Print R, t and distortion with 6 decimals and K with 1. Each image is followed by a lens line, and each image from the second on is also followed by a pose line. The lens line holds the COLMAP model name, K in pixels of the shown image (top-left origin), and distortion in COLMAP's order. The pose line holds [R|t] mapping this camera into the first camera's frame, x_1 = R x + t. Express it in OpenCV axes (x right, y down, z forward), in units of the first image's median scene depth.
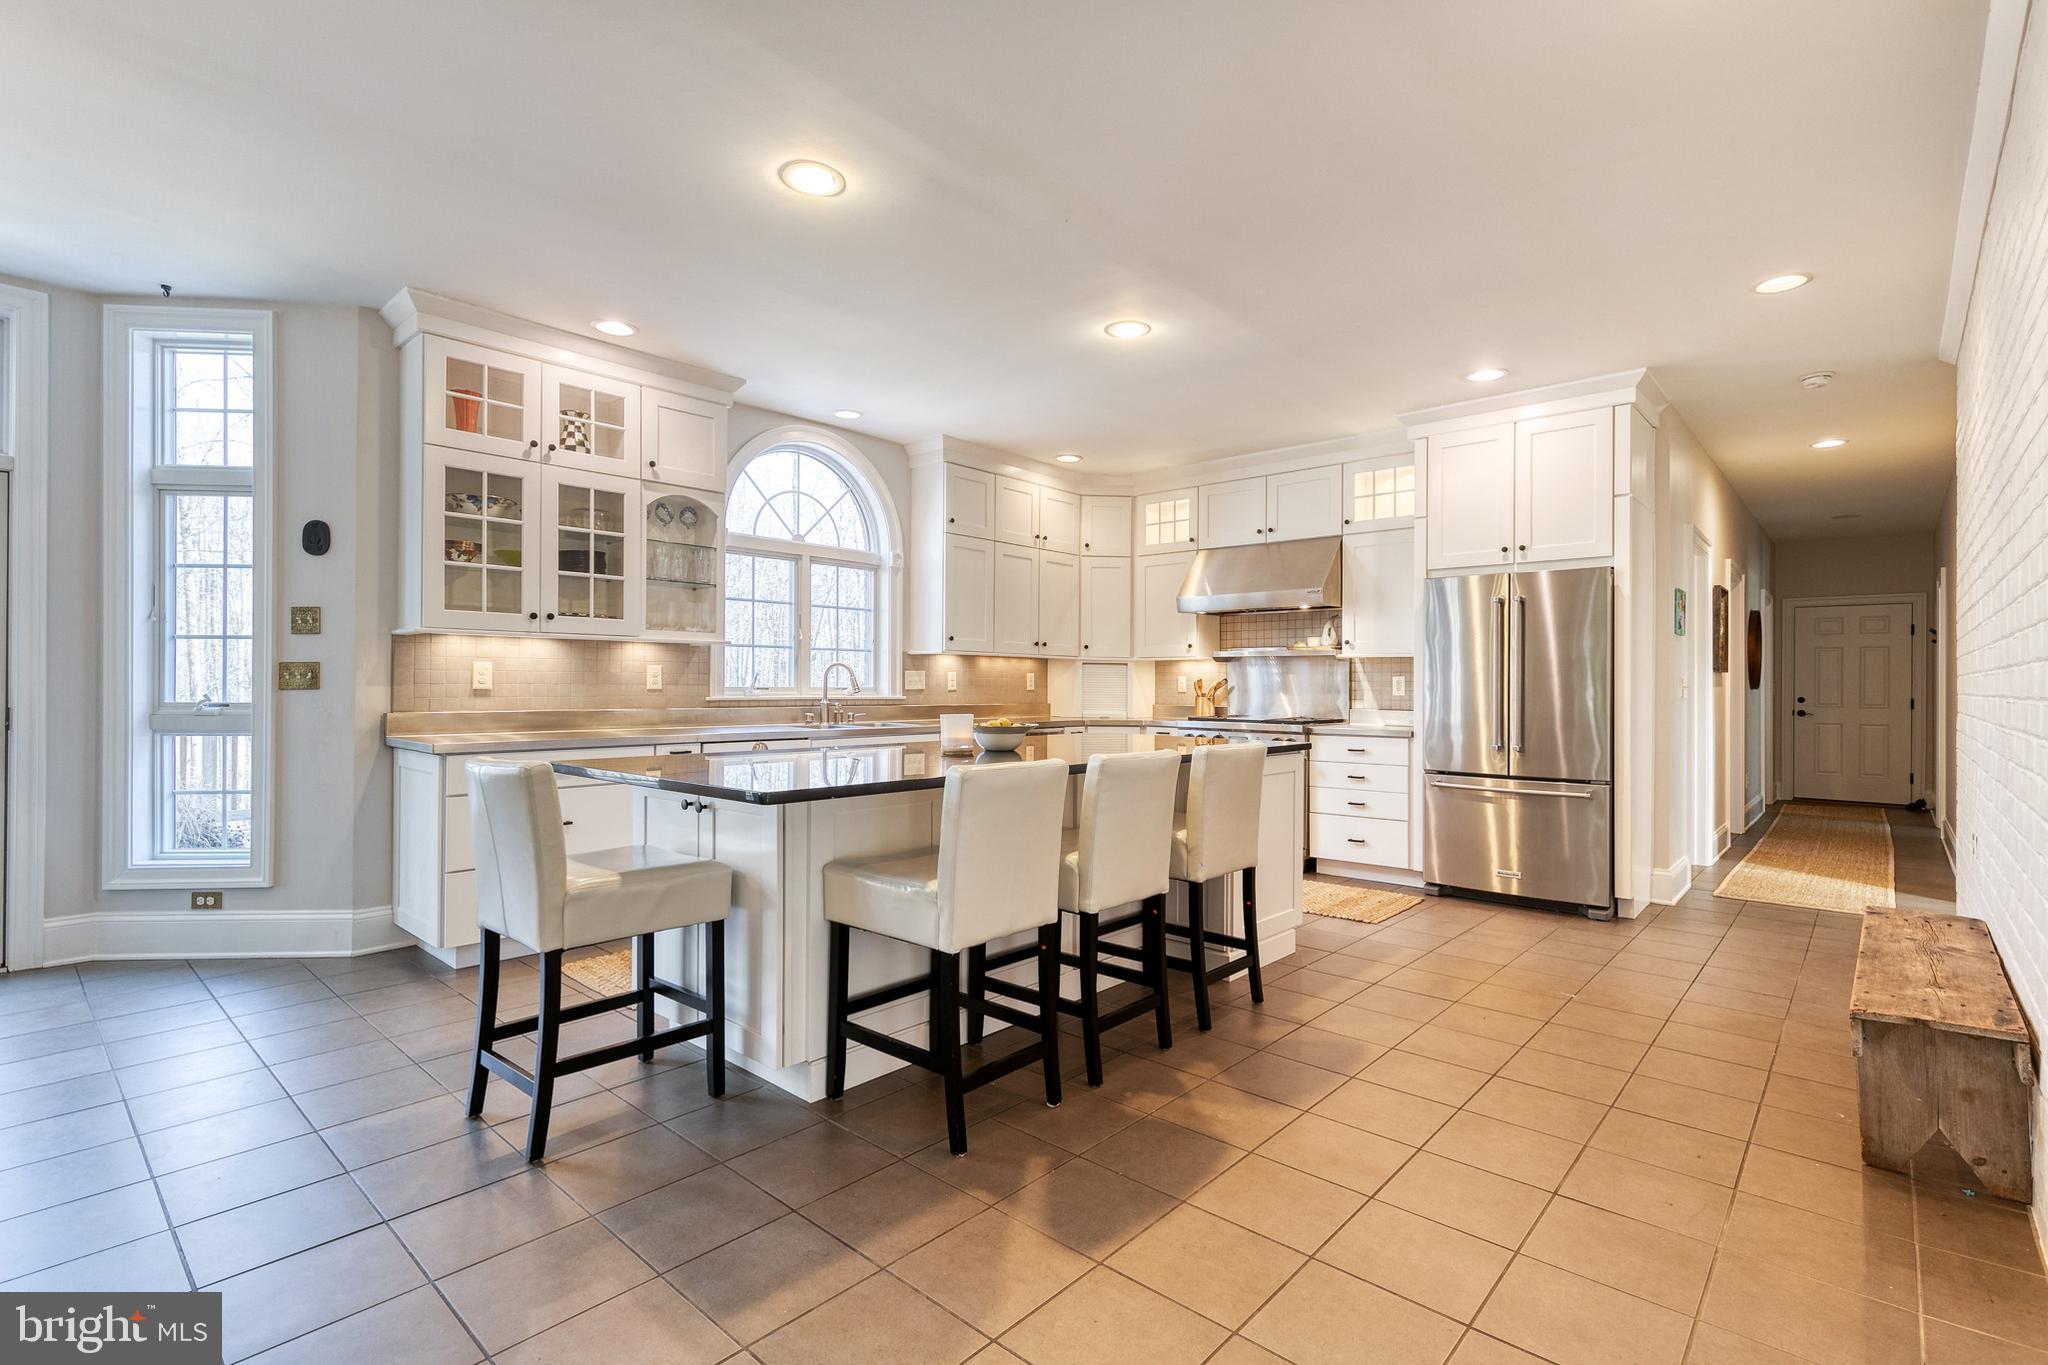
lens RADIAL K [[925.2, 0, 1032.6], [0, 925.2, 687.1], [0, 0, 1]] dist [0.000261, -0.000513]
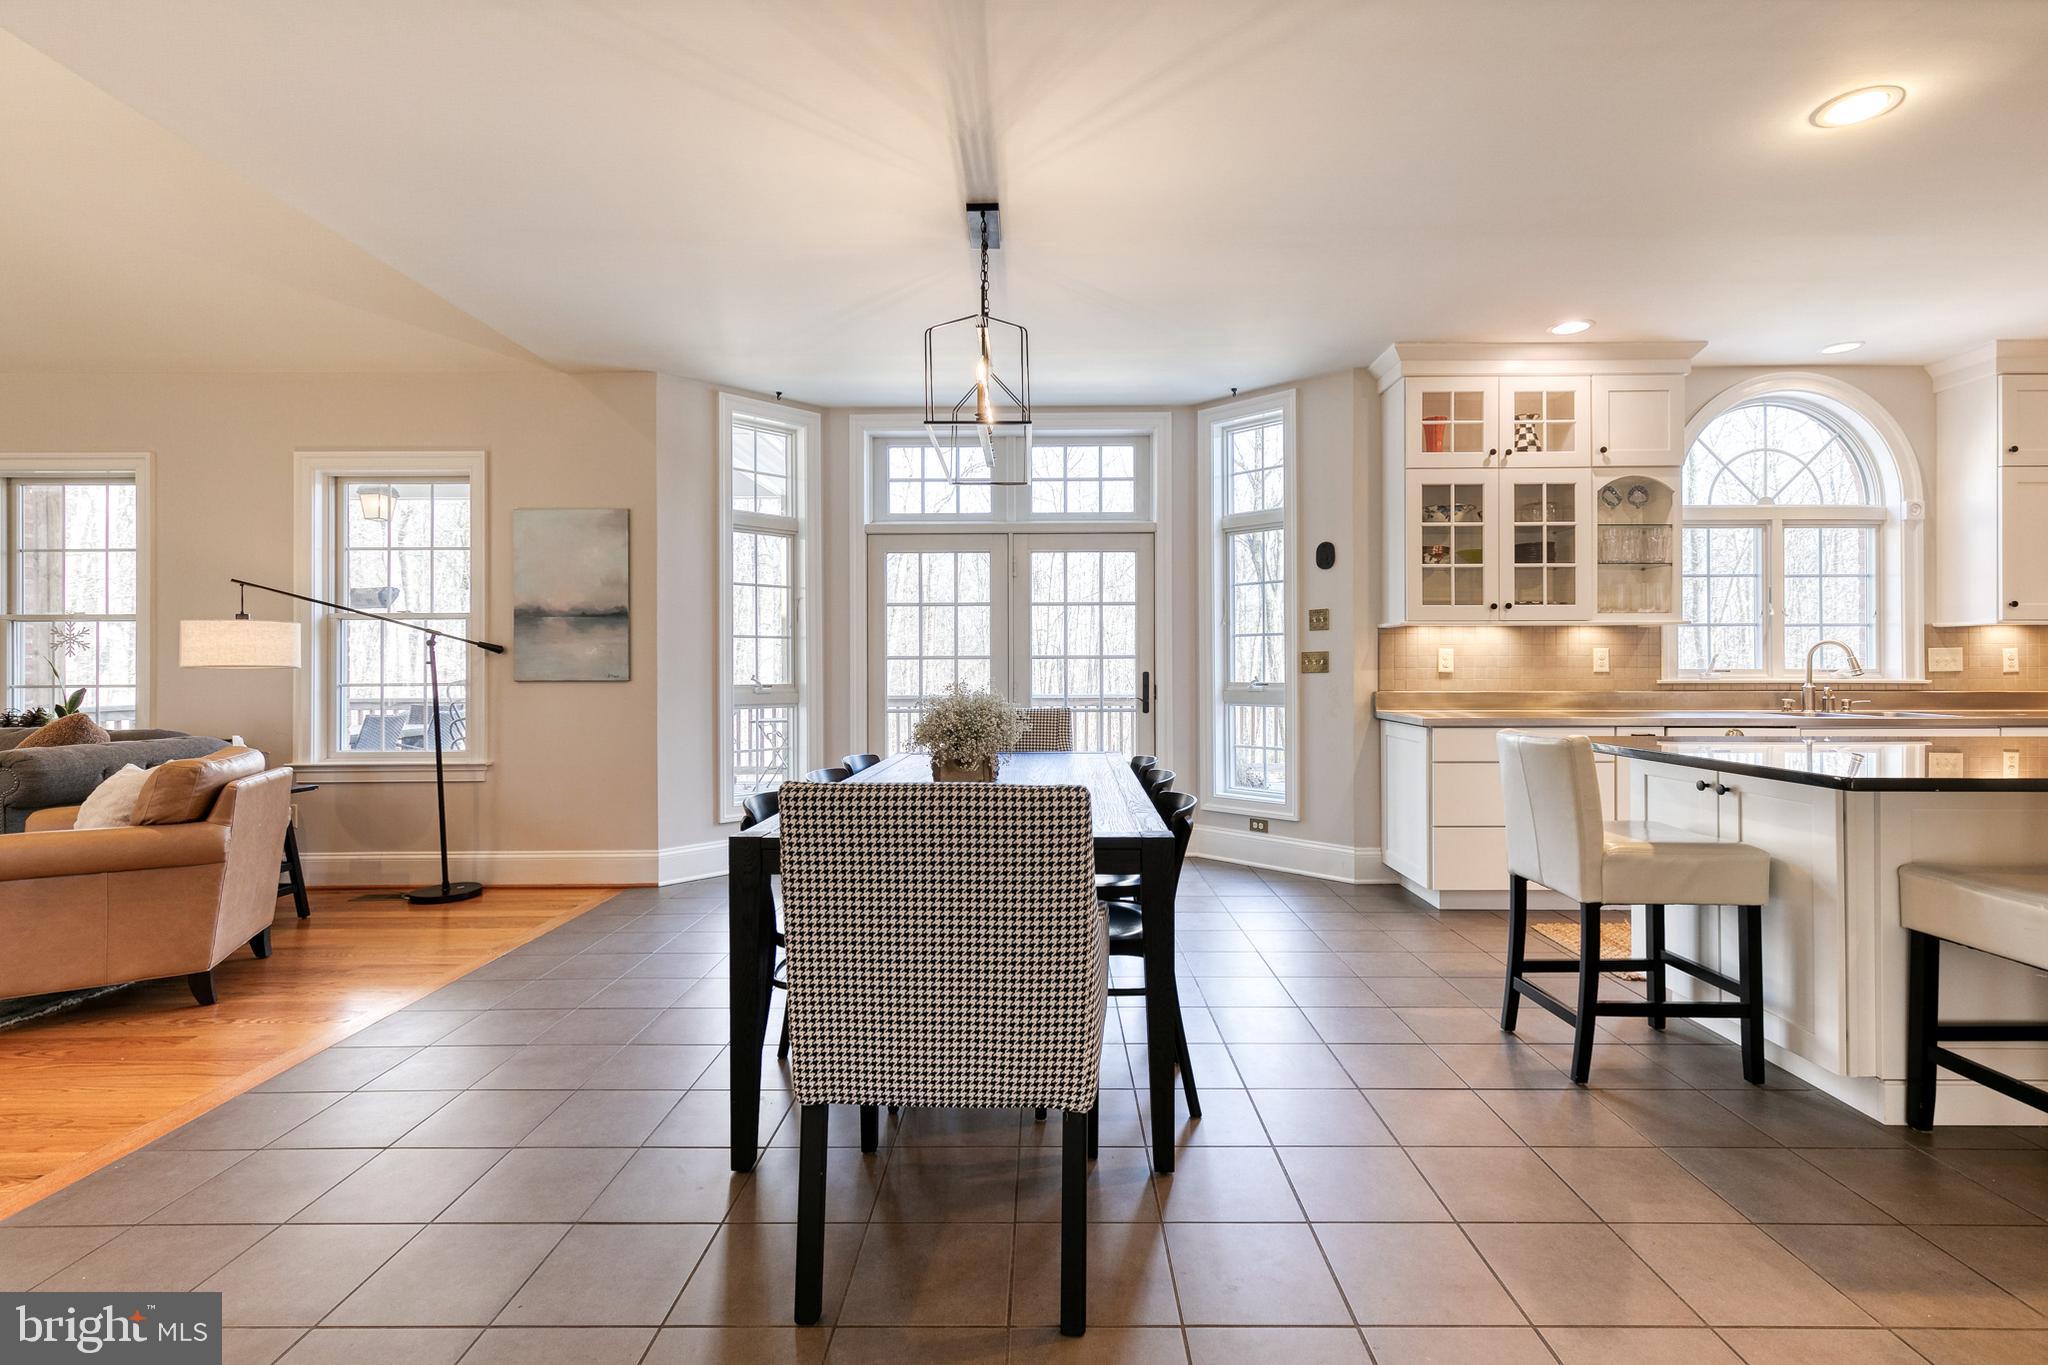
lens RADIAL K [[925.2, 0, 1023.6], [0, 925.2, 668.8], [0, 0, 1]] dist [0.000261, -0.000513]
pose [[0.659899, -0.005710, -0.751333, -0.079976], [0.003856, 0.999984, -0.004212, 0.001012], [0.751344, -0.000118, 0.659910, -0.168386]]
